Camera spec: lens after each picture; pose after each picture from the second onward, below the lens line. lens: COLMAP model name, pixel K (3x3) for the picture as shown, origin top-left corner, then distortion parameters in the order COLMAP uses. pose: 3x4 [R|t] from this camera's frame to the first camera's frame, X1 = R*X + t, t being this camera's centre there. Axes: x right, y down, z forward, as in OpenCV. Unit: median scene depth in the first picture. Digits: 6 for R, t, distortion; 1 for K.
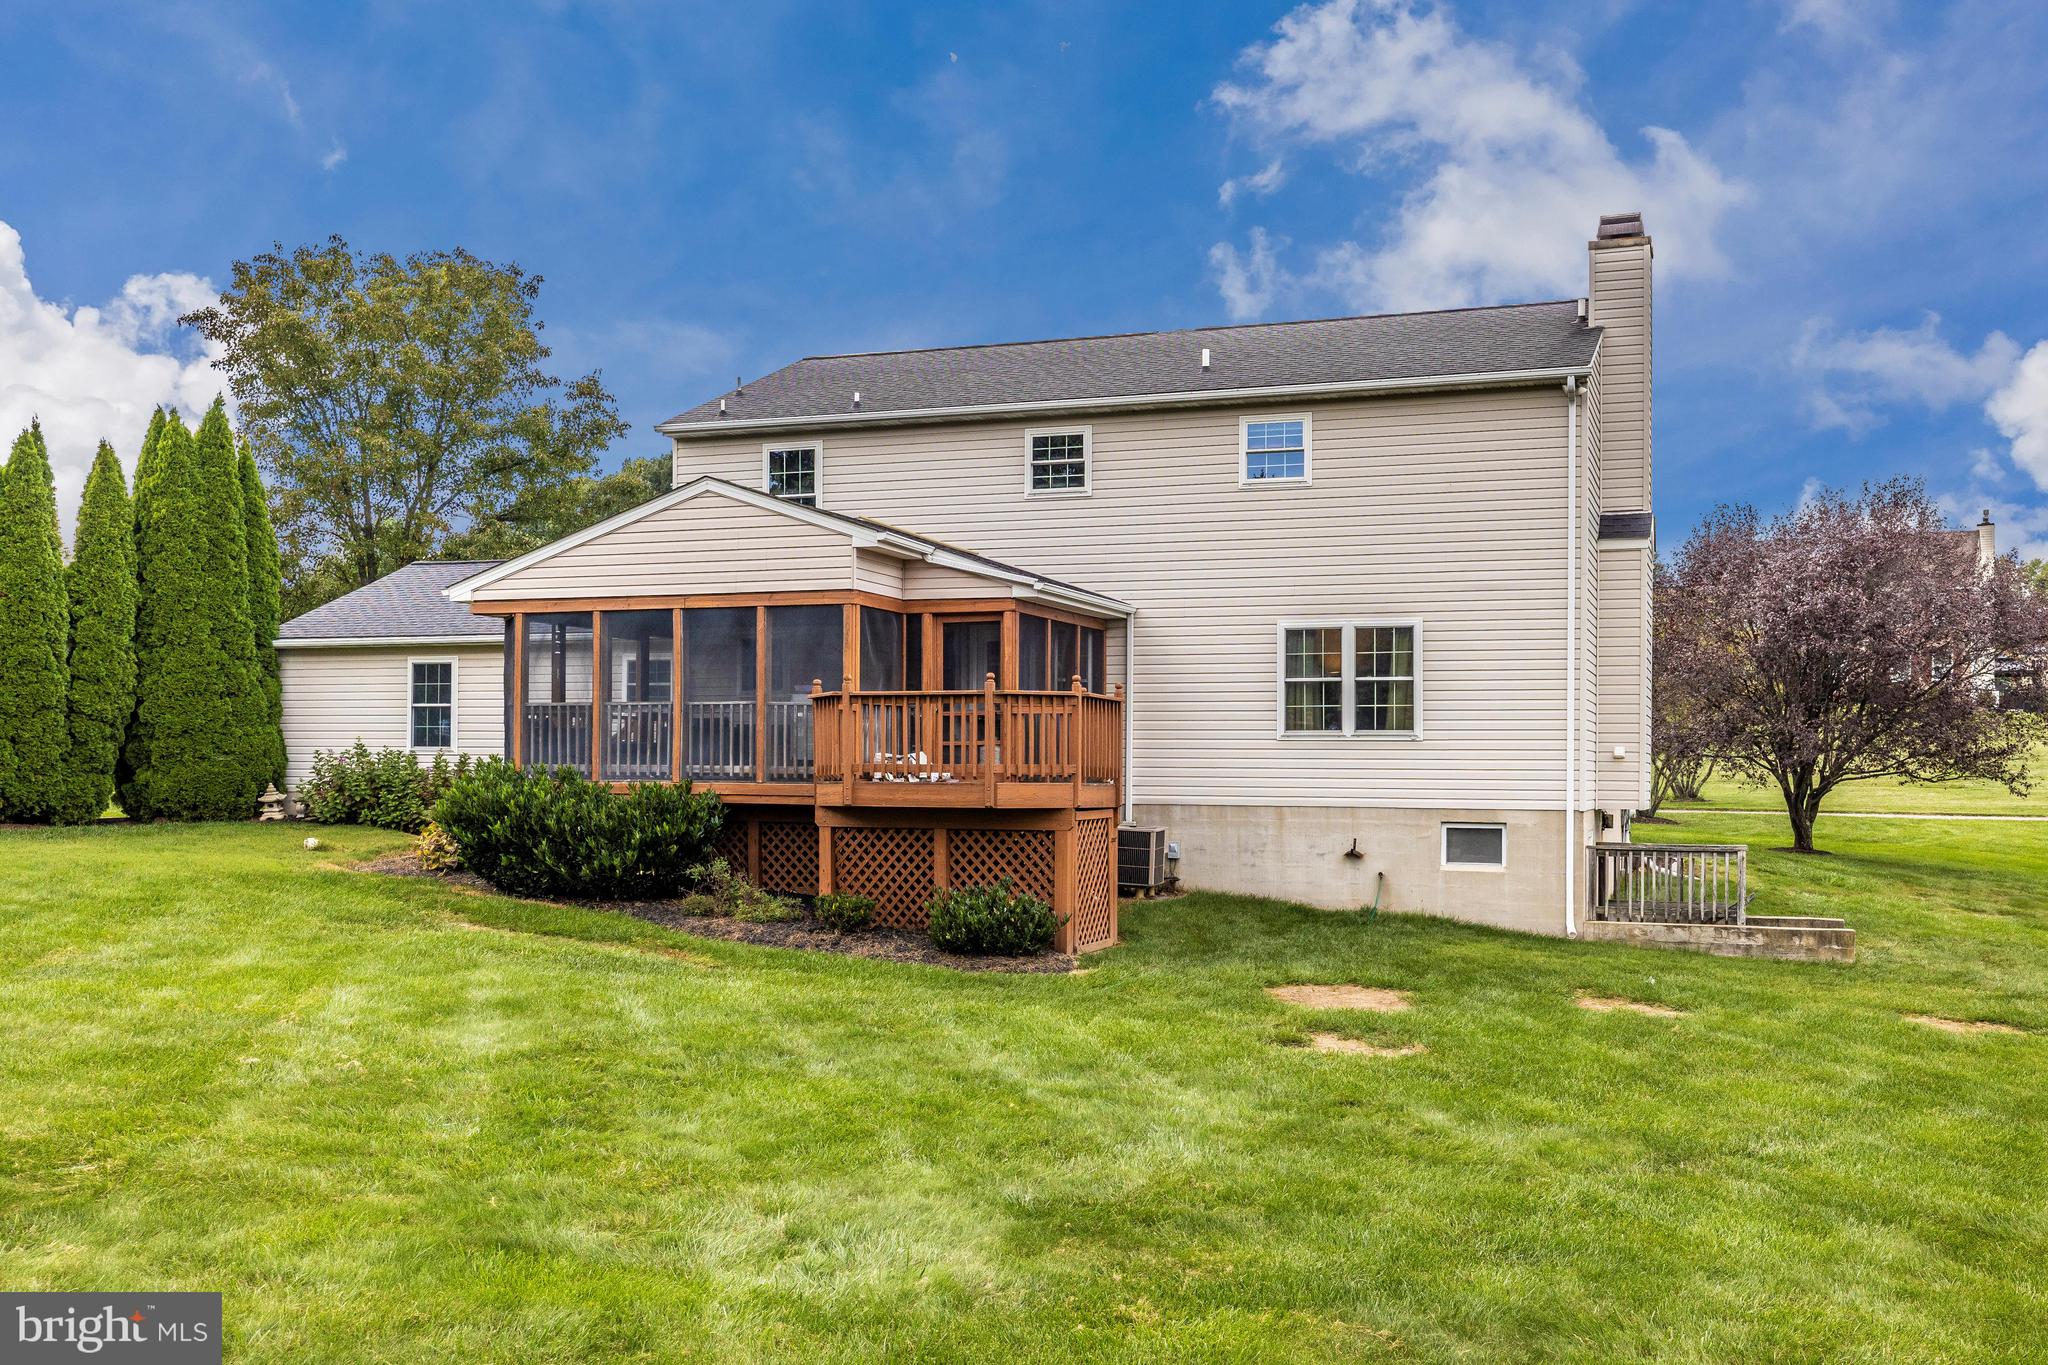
lens RADIAL K [[1944.1, 0, 1020.9], [0, 1944.1, 723.9], [0, 0, 1]] dist [-0.004805, -0.004490]
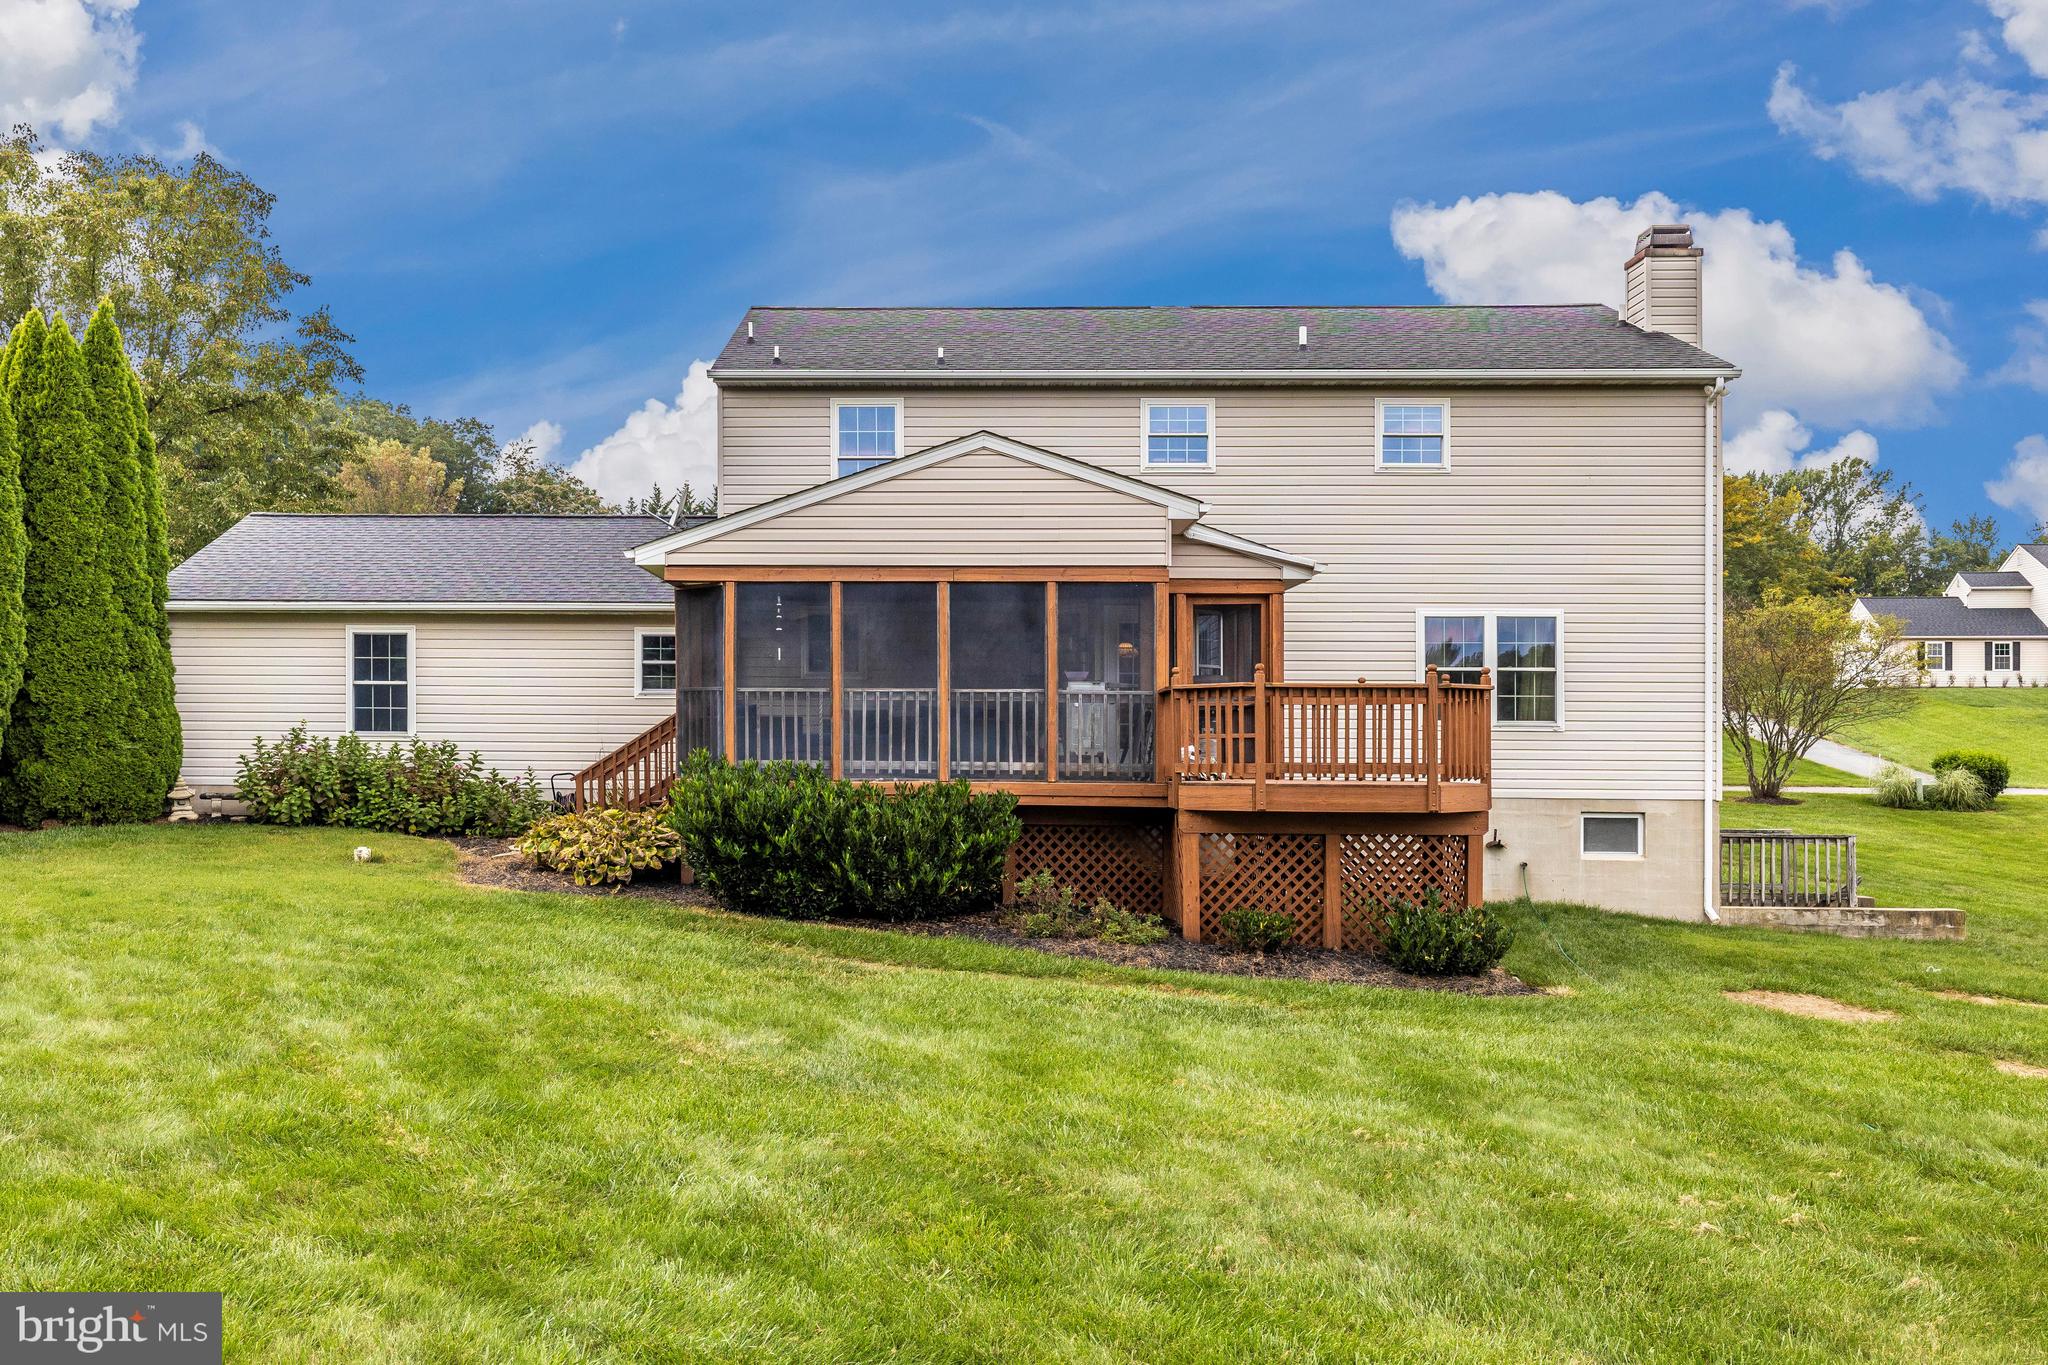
lens RADIAL K [[1793.3, 0, 859.7], [0, 1793.3, 715.0], [0, 0, 1]] dist [-0.002641, 0.005542]
pose [[0.950825, 0.003438, 0.309709, -0.426989], [-0.007775, 0.999888, 0.012770, -0.008955], [-0.309631, -0.014550, 0.950746, 0.229733]]
